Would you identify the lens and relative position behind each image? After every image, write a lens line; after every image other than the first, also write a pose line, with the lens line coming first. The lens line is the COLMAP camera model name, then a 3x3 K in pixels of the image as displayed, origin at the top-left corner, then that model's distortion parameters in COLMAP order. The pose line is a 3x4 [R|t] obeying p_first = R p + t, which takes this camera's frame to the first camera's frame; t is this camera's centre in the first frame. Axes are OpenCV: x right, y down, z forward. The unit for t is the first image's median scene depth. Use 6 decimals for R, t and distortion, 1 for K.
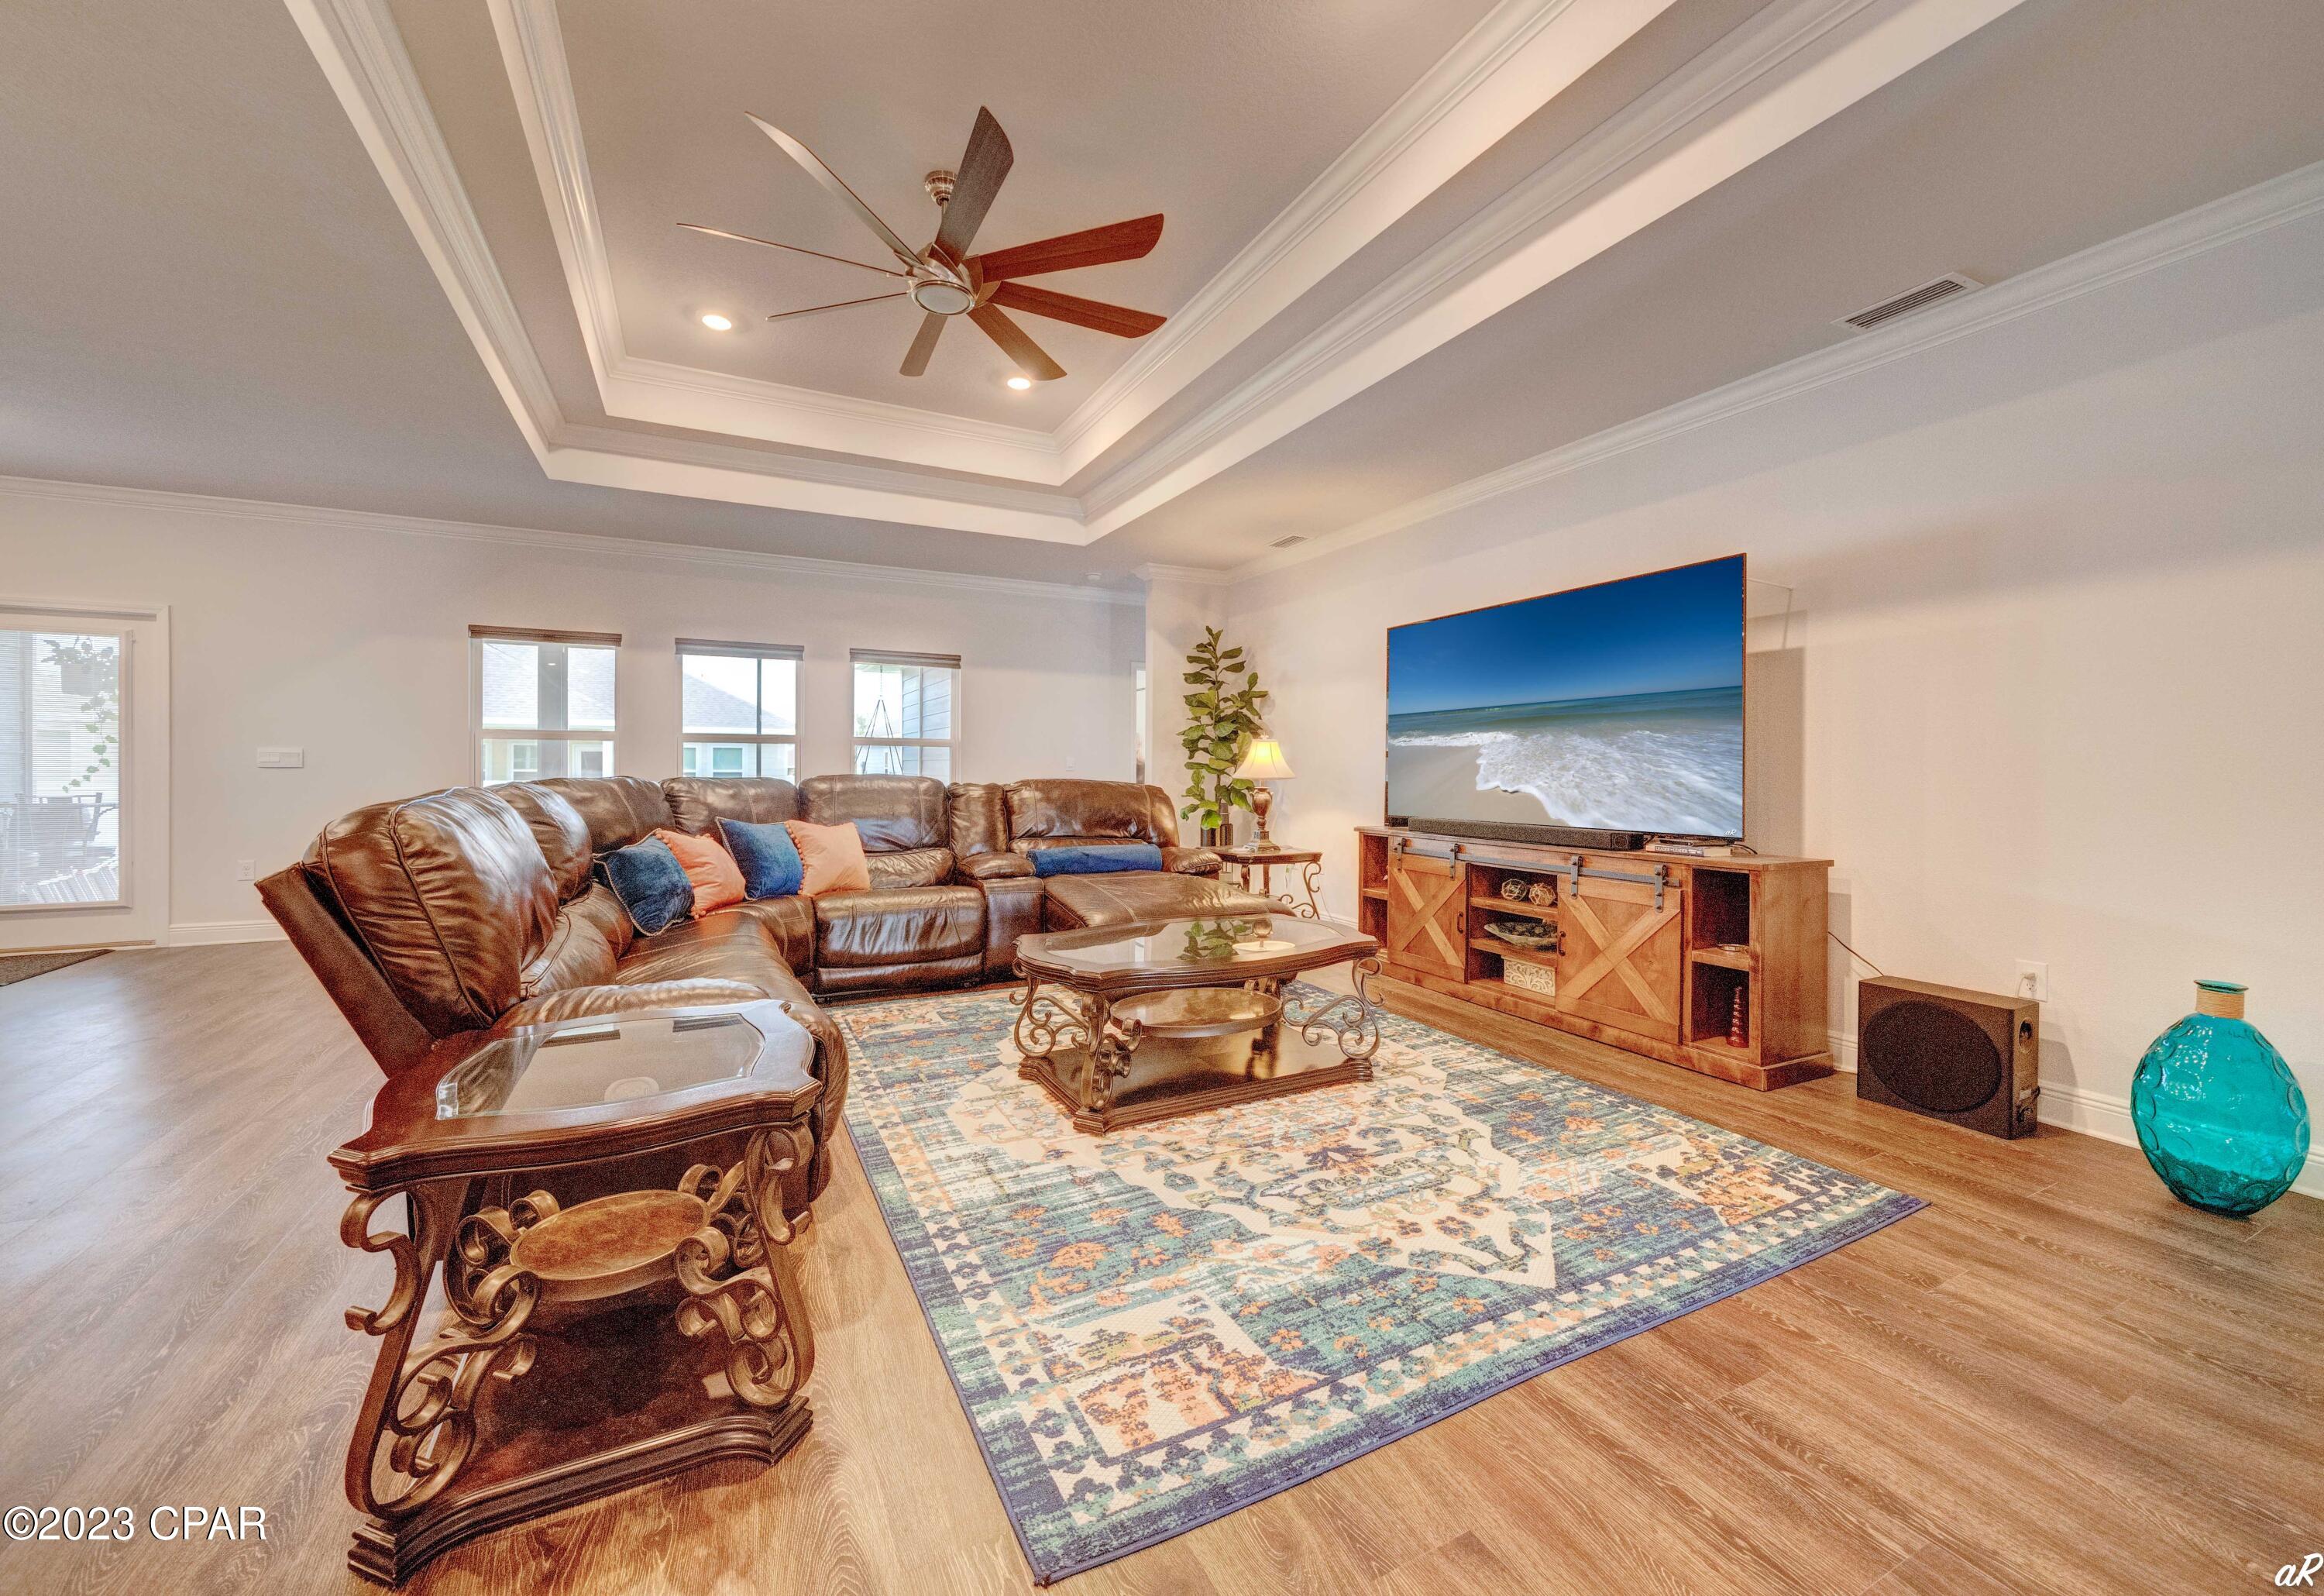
lens RADIAL K [[864.7, 0, 1139.4], [0, 864.7, 776.7], [0, 0, 1]] dist [-0.000938, -0.000574]
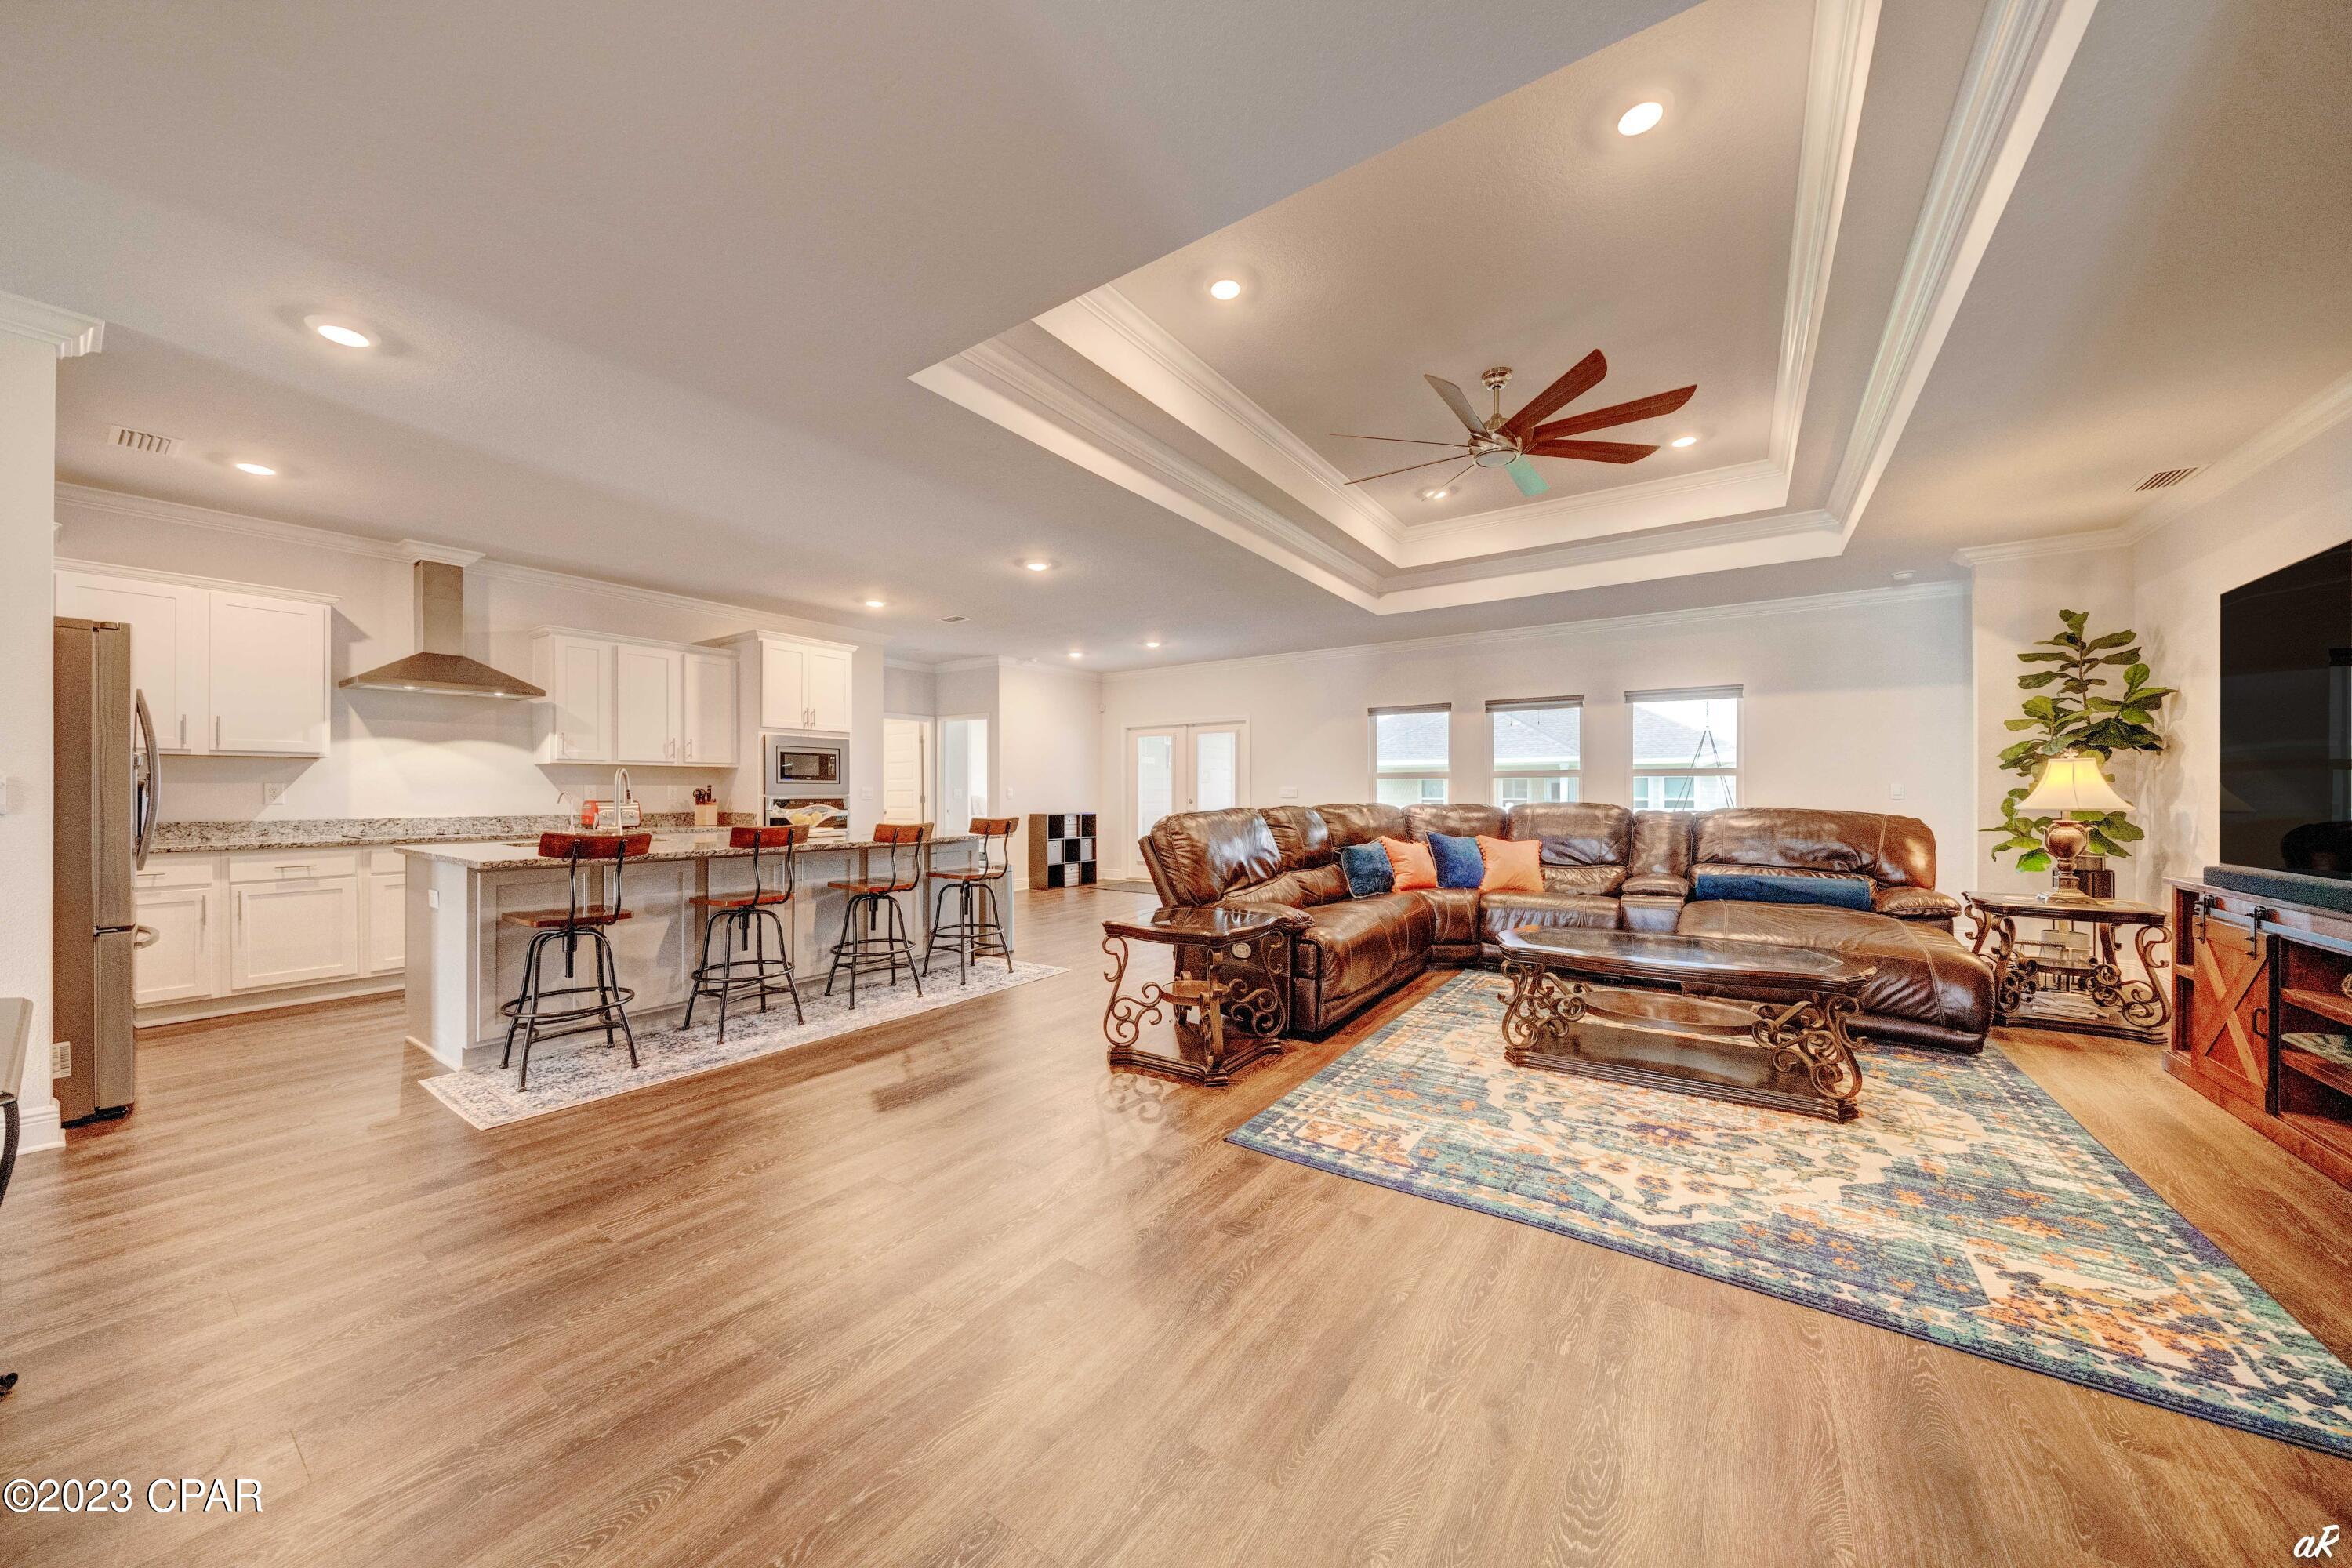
lens RADIAL K [[807.0, 0, 1164.1], [0, 807.0, 793.5], [0, 0, 1]] dist [-0.002201, 0.000425]
pose [[0.477158, -0.006434, -0.878794, 0.875766], [-0.005215, 0.999935, -0.010153, -0.001115], [0.878802, 0.009427, 0.477093, -0.110512]]
